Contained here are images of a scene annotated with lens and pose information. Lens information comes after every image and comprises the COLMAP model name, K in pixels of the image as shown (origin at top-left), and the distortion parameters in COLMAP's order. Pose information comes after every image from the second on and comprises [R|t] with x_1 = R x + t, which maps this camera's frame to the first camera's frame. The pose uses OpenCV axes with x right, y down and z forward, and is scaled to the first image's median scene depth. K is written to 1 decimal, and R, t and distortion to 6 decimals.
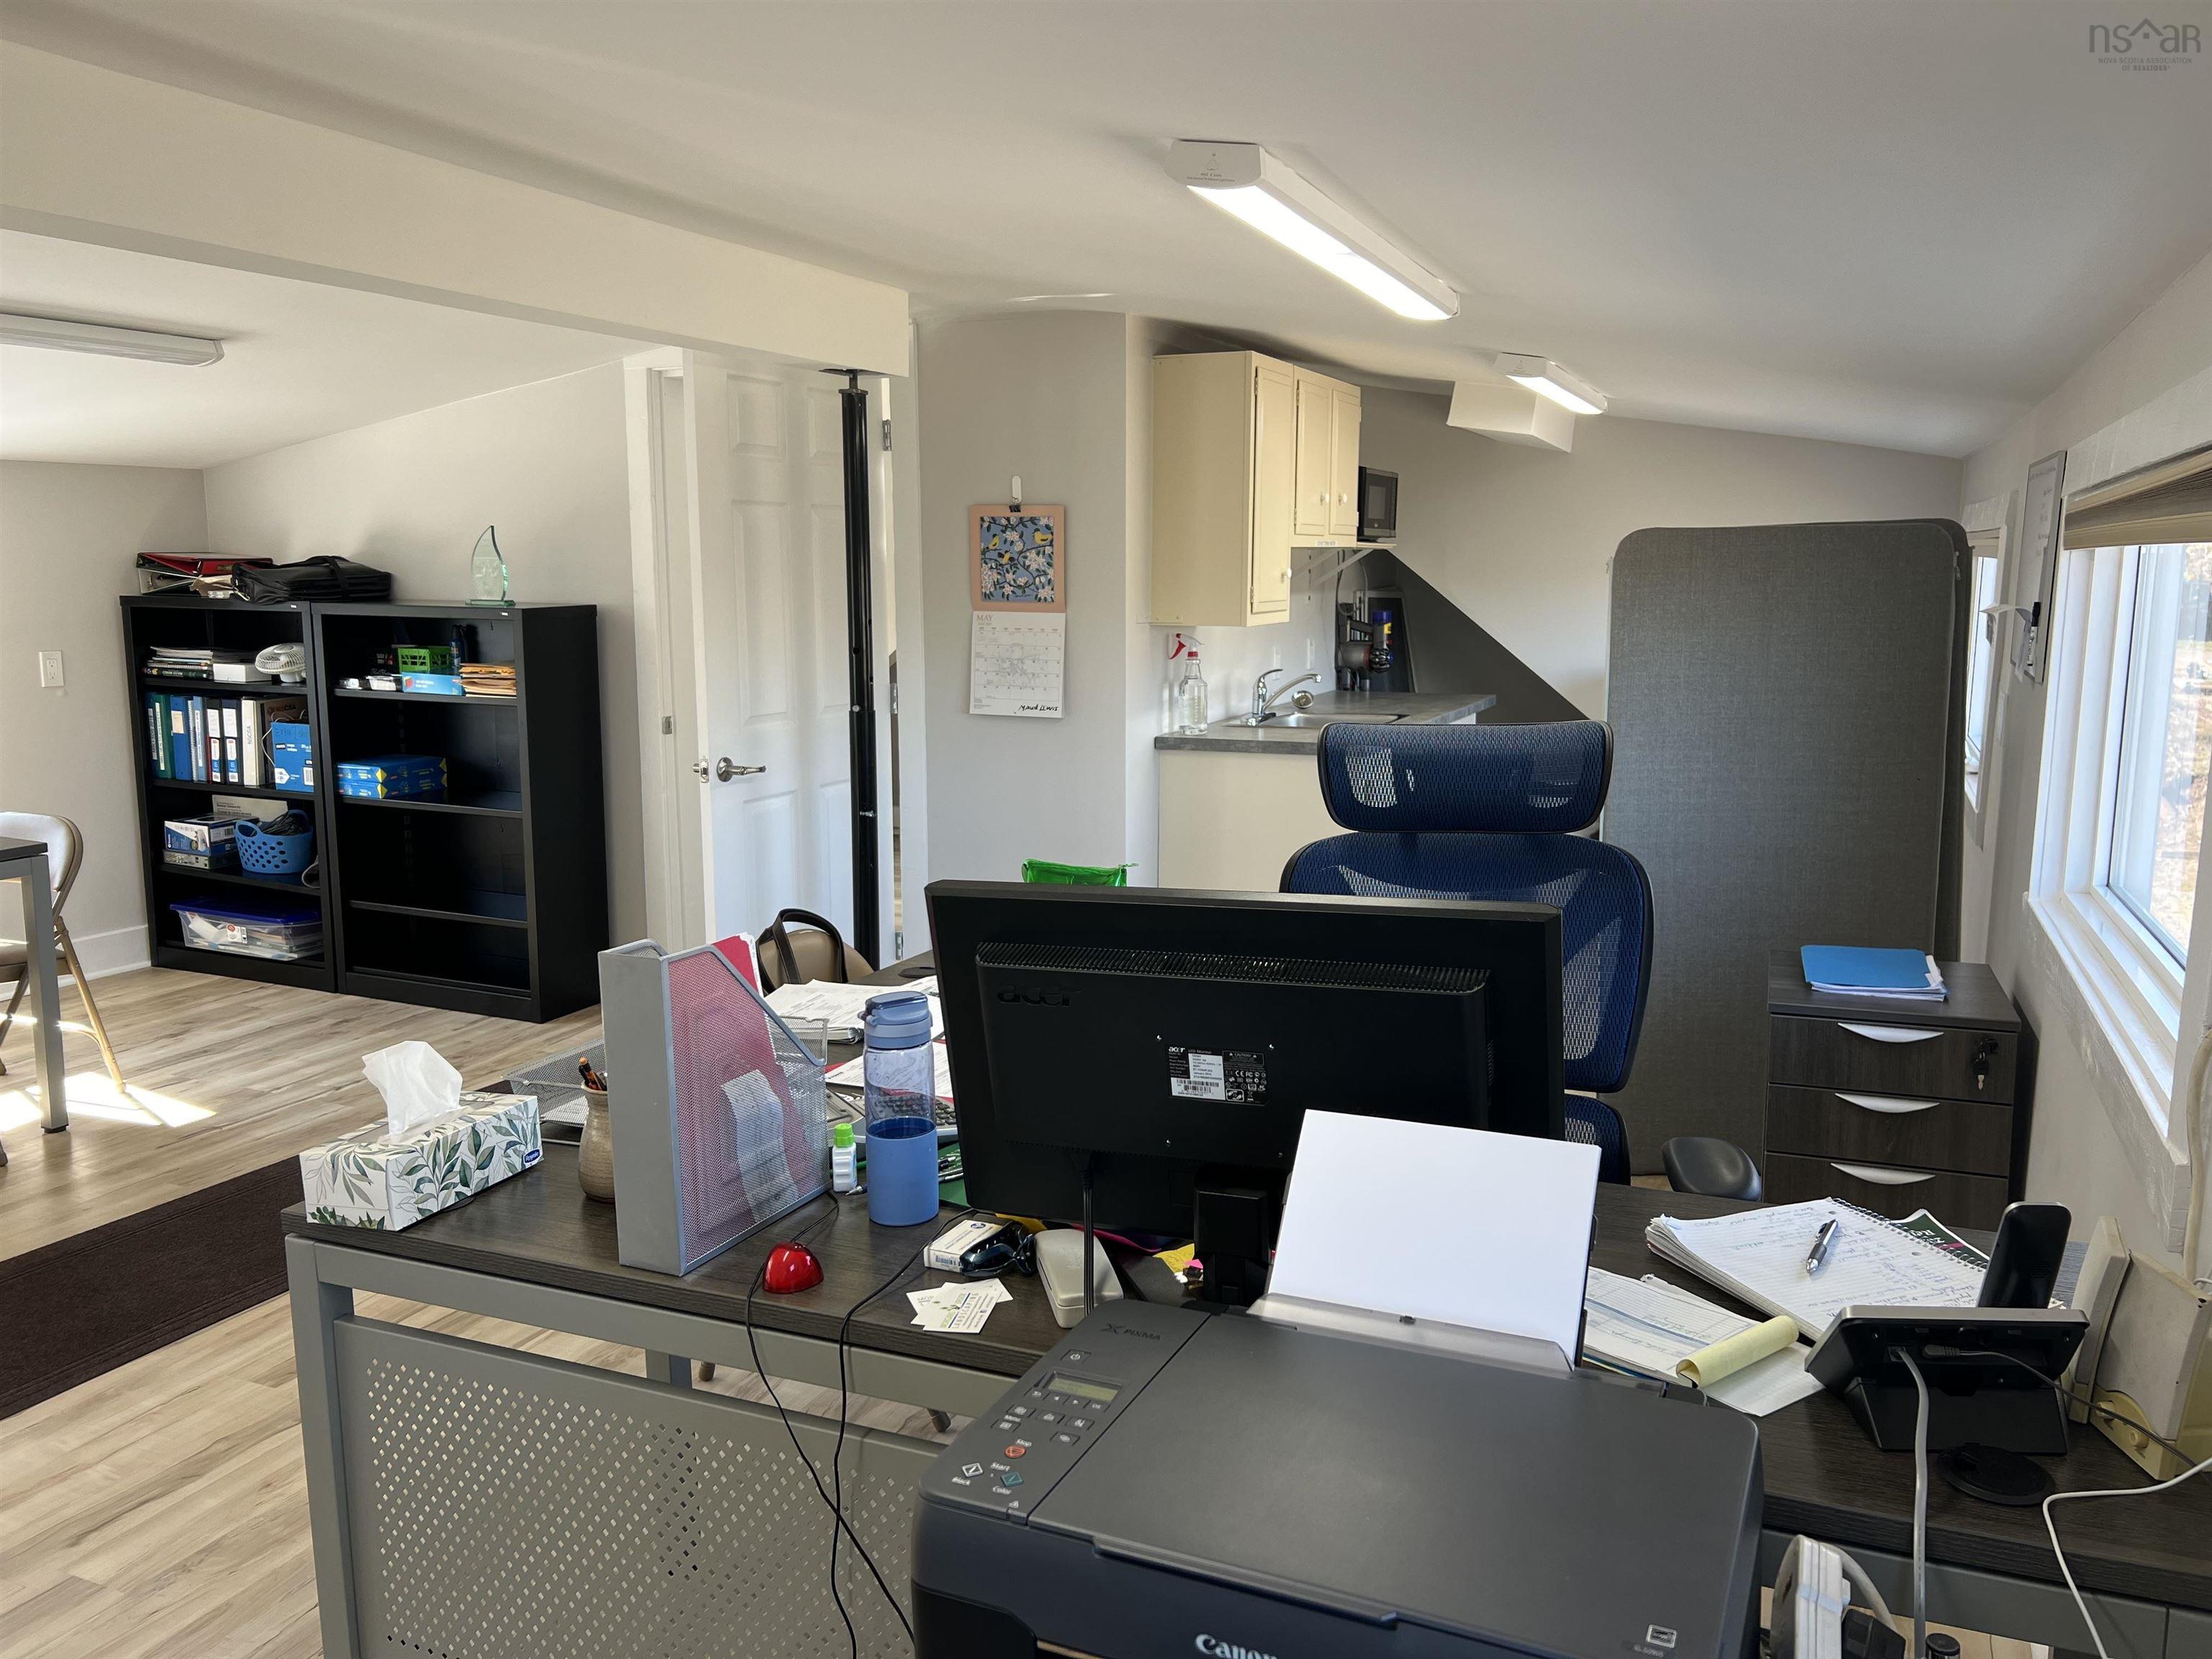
lens RADIAL K [[1693.9, 0, 1091.6], [0, 1693.9, 838.0], [0, 0, 1]] dist [0.058095, -0.045520]
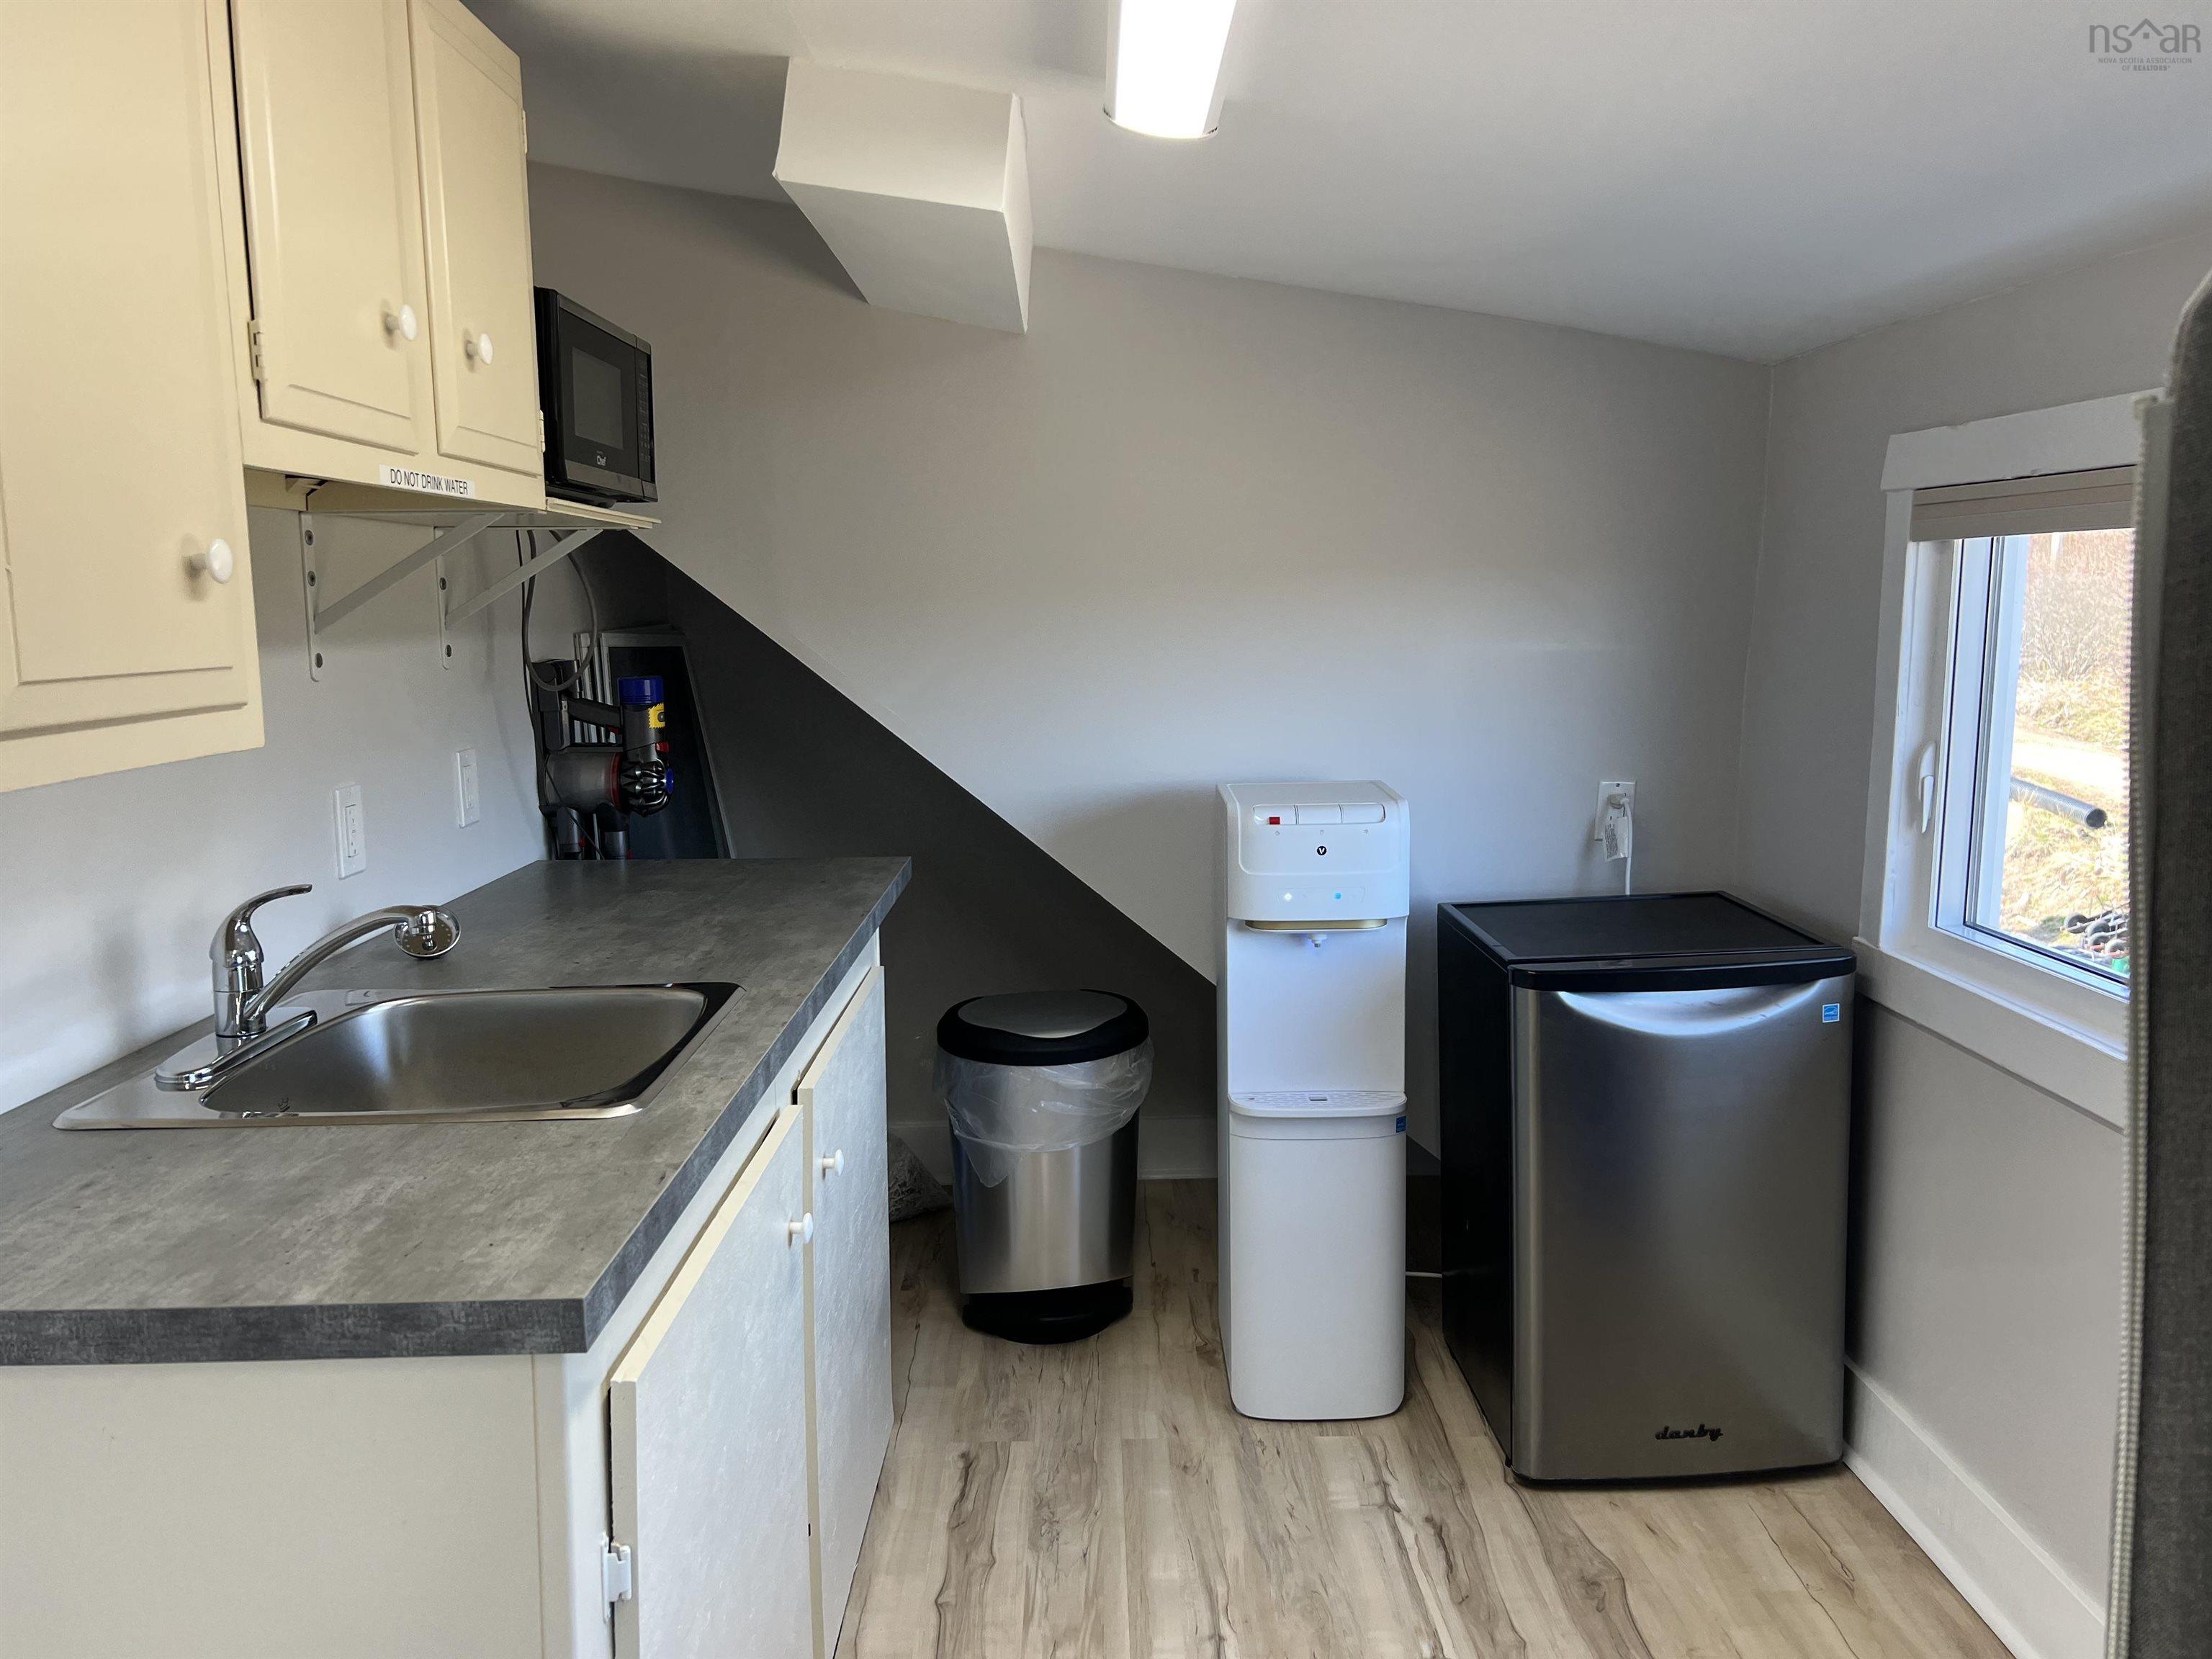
lens RADIAL K [[1693.9, 0, 1117.2], [0, 1693.9, 837.1], [0, 0, 1]] dist [0.058095, -0.045520]
pose [[0.908599, -0.066814, 0.412292, 0.101363], [0.077342, 0.996965, -0.008883, -0.081249], [-0.410447, 0.039958, 0.911008, 0.564693]]
